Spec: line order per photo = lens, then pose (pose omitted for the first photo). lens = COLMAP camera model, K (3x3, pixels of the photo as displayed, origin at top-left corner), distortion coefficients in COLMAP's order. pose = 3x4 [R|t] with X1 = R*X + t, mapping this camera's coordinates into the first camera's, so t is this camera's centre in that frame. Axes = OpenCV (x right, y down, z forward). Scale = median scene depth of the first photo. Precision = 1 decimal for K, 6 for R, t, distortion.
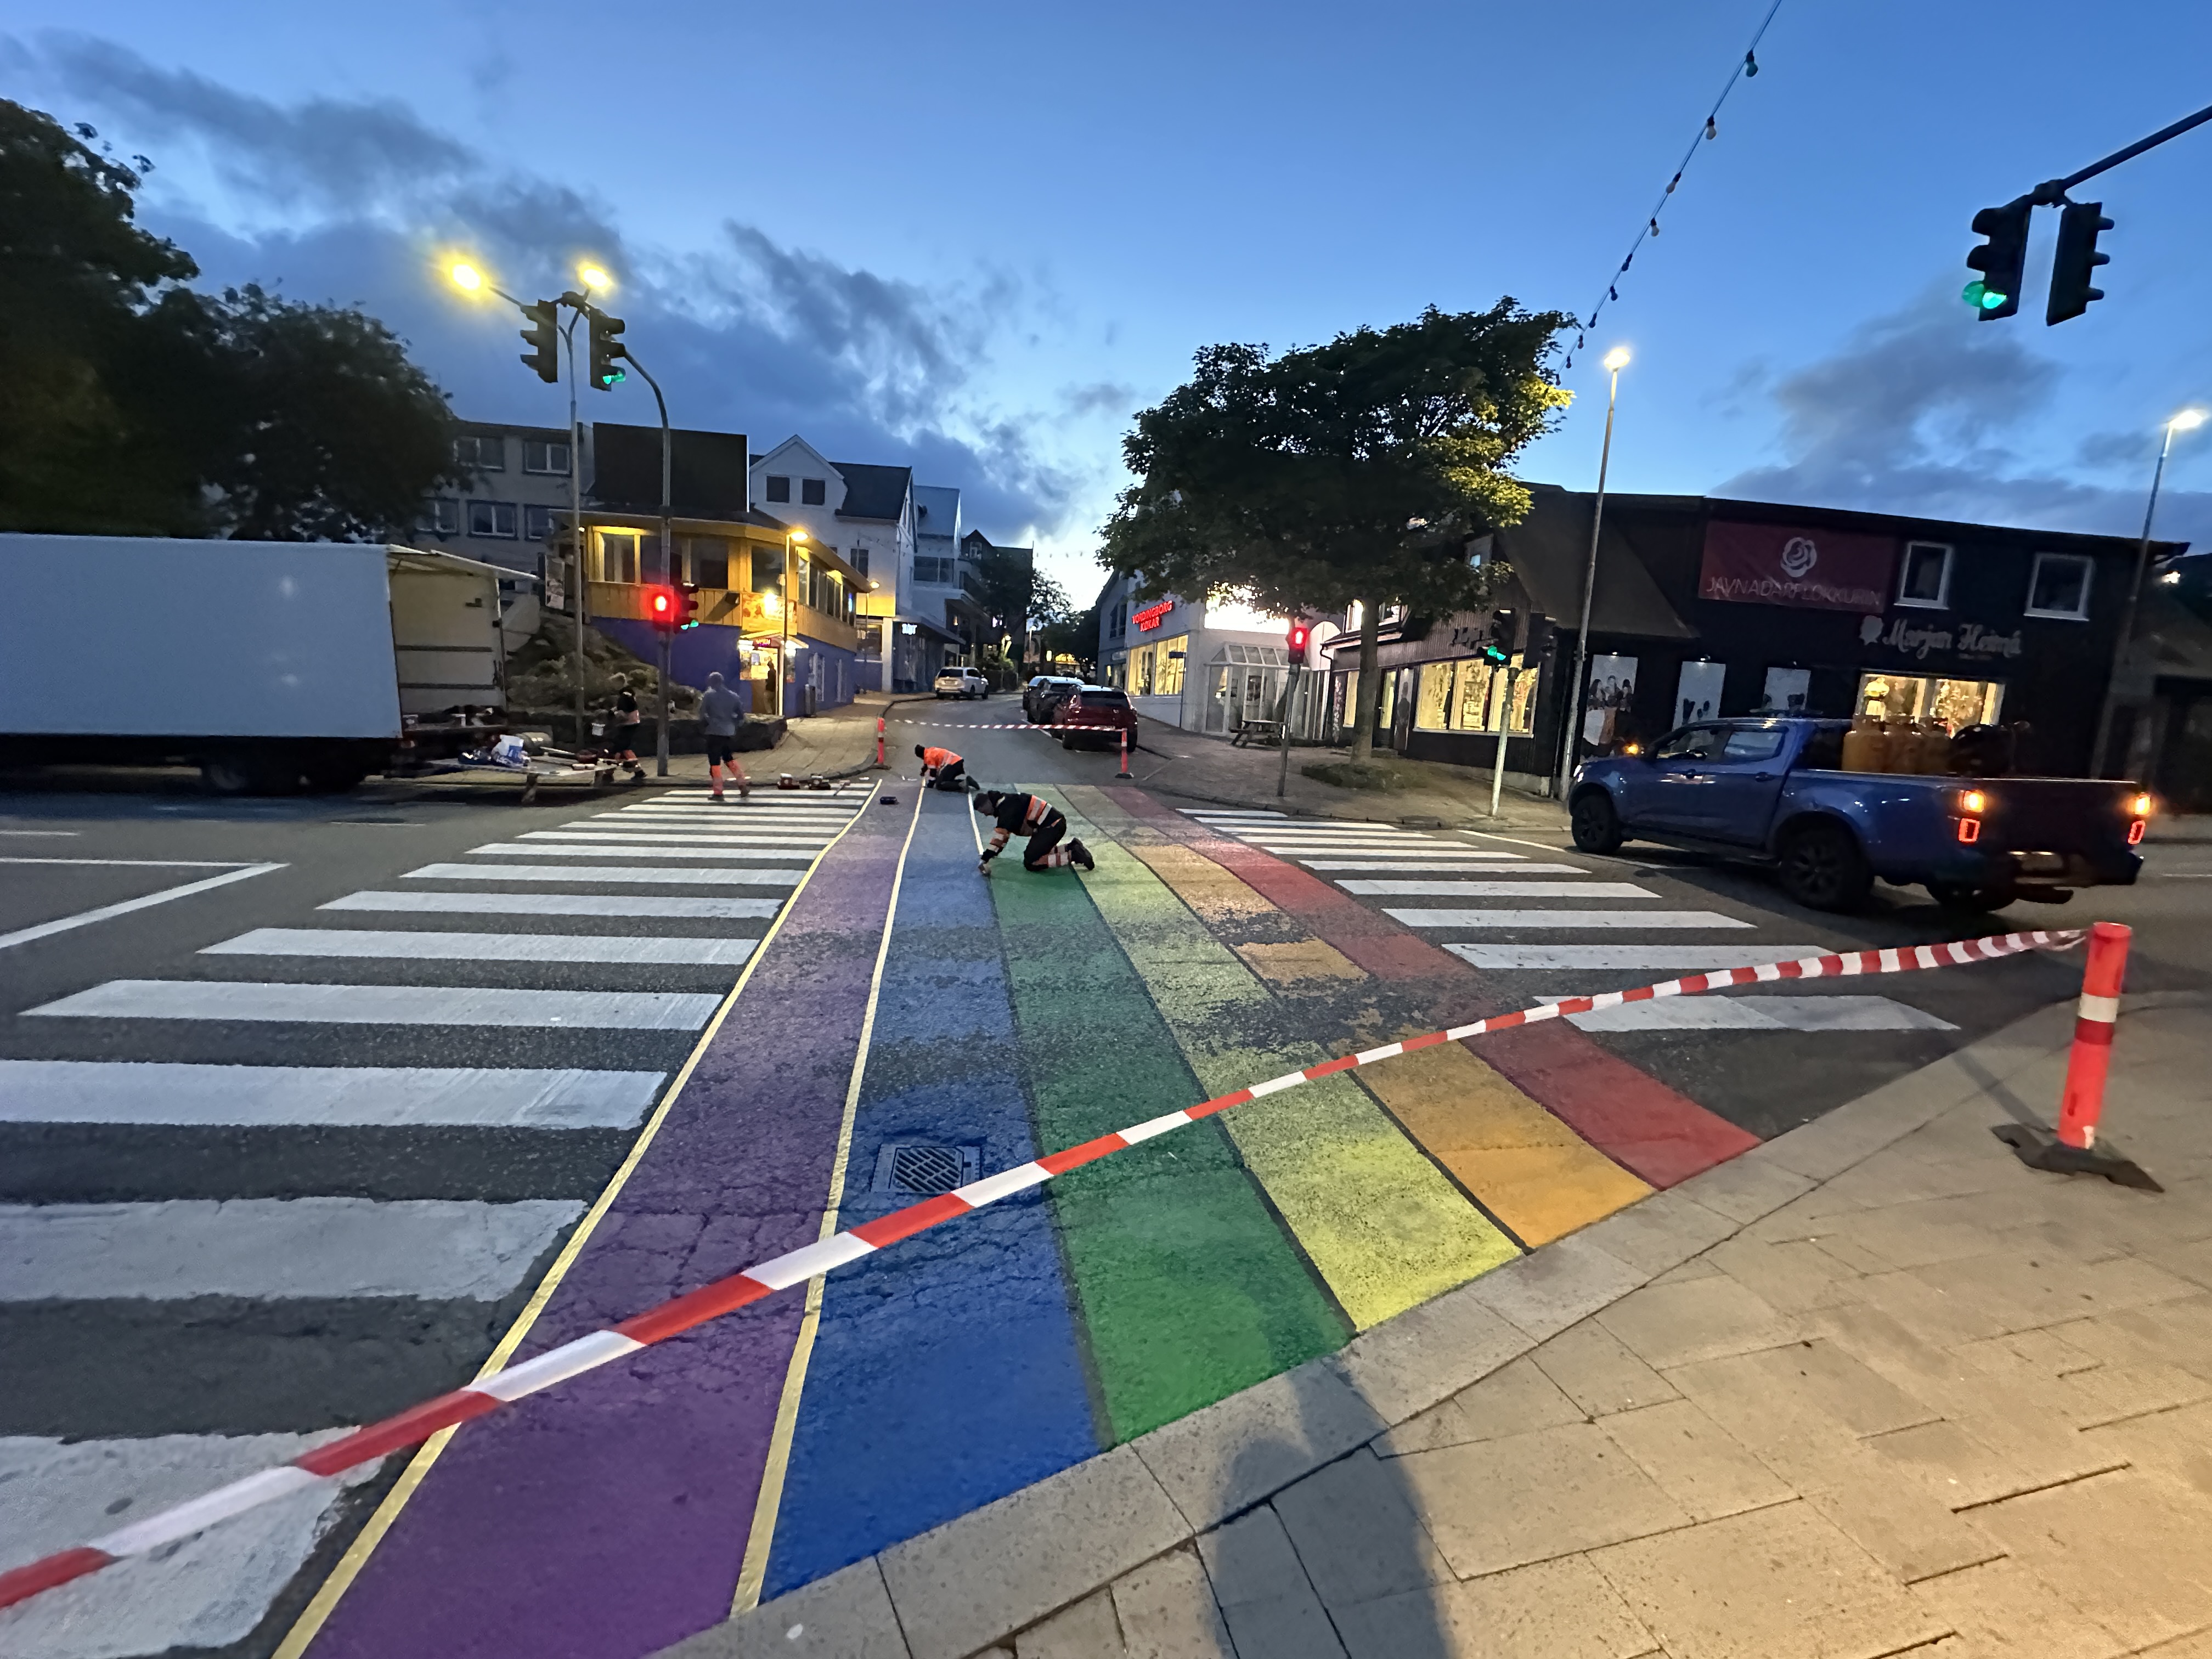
lens RADIAL K [[883.2, 0, 1102.5], [0, 883.2, 827.5], [0, 0, 1]] dist [-0.002764, 0.000735]
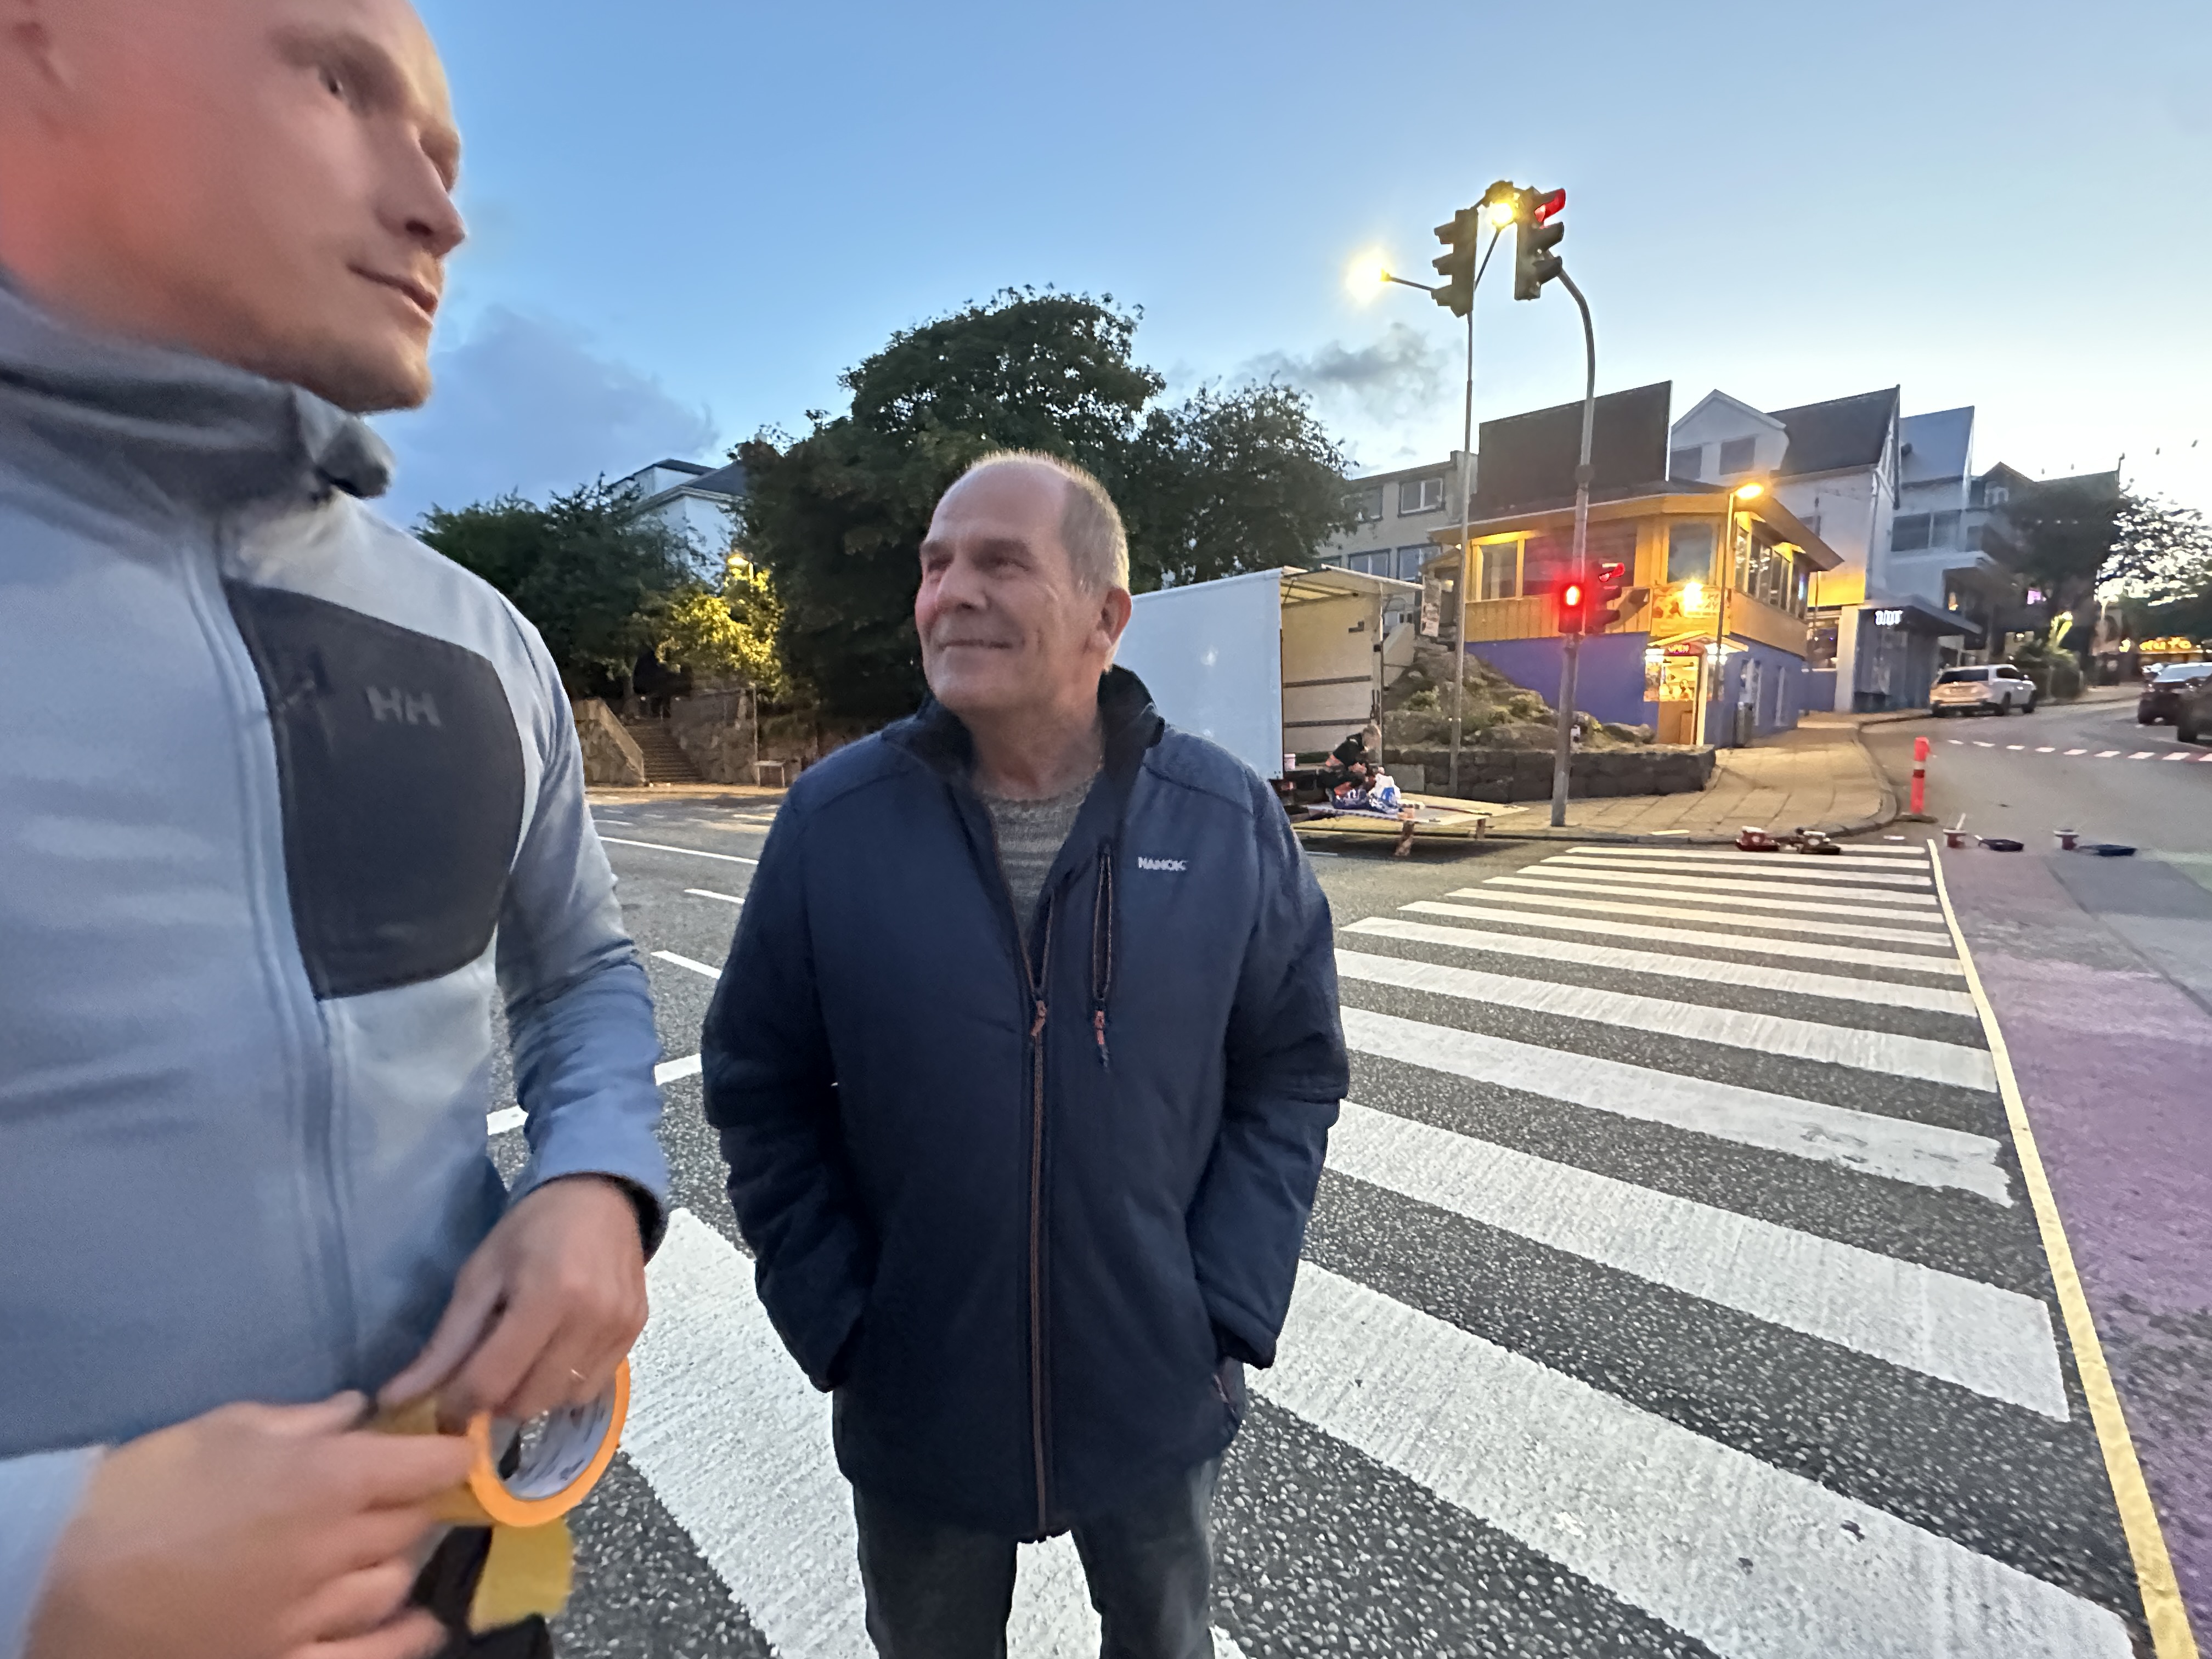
lens RADIAL K [[952.5, 0, 1089.8], [0, 952.5, 831.8], [0, 0, 1]] dist [-0.002936, -0.000550]
pose [[0.644269, 0.024665, -0.764401, -0.129061], [-0.063680, 0.997739, -0.021478, -0.010644], [0.762143, 0.062515, 0.644384, 0.166119]]
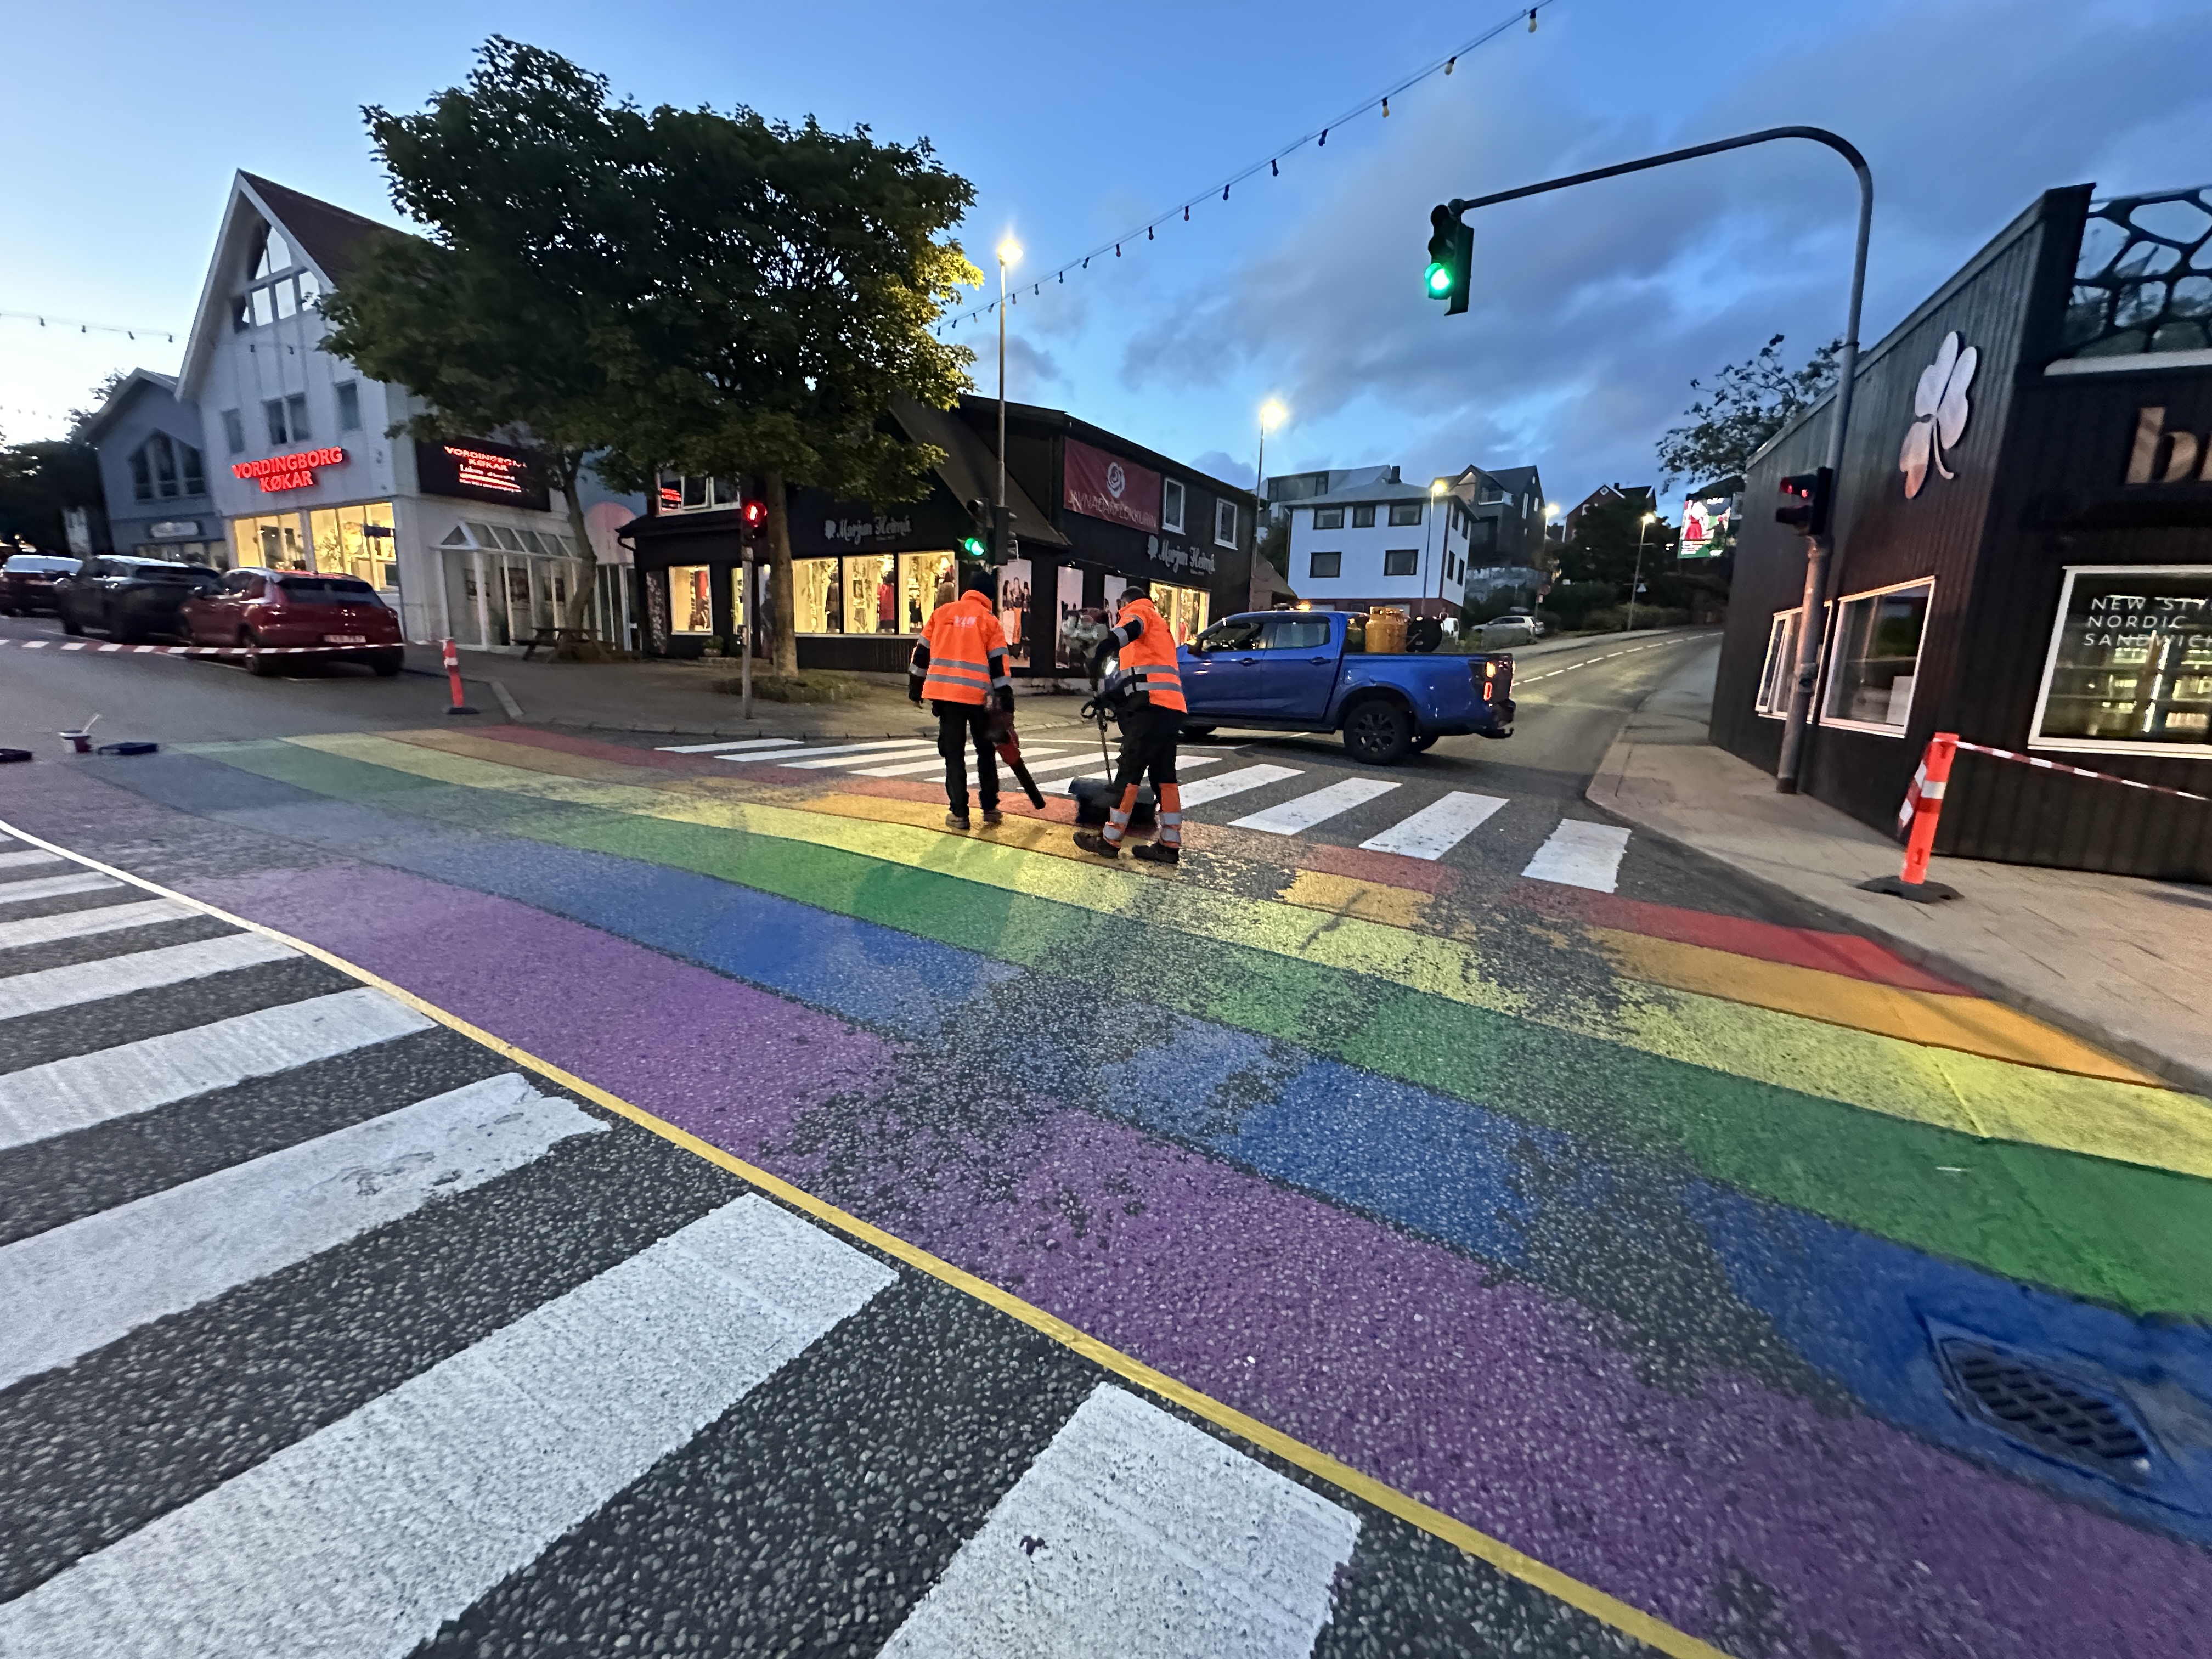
lens RADIAL K [[883.2, 0, 1102.5], [0, 883.2, 827.5], [0, 0, 1]] dist [-0.002764, 0.000735]
pose [[0.638017, -0.178167, 0.749127, -0.200004], [0.104253, 0.983893, 0.145212, -0.021366], [-0.762932, -0.014550, 0.646314, 0.243206]]
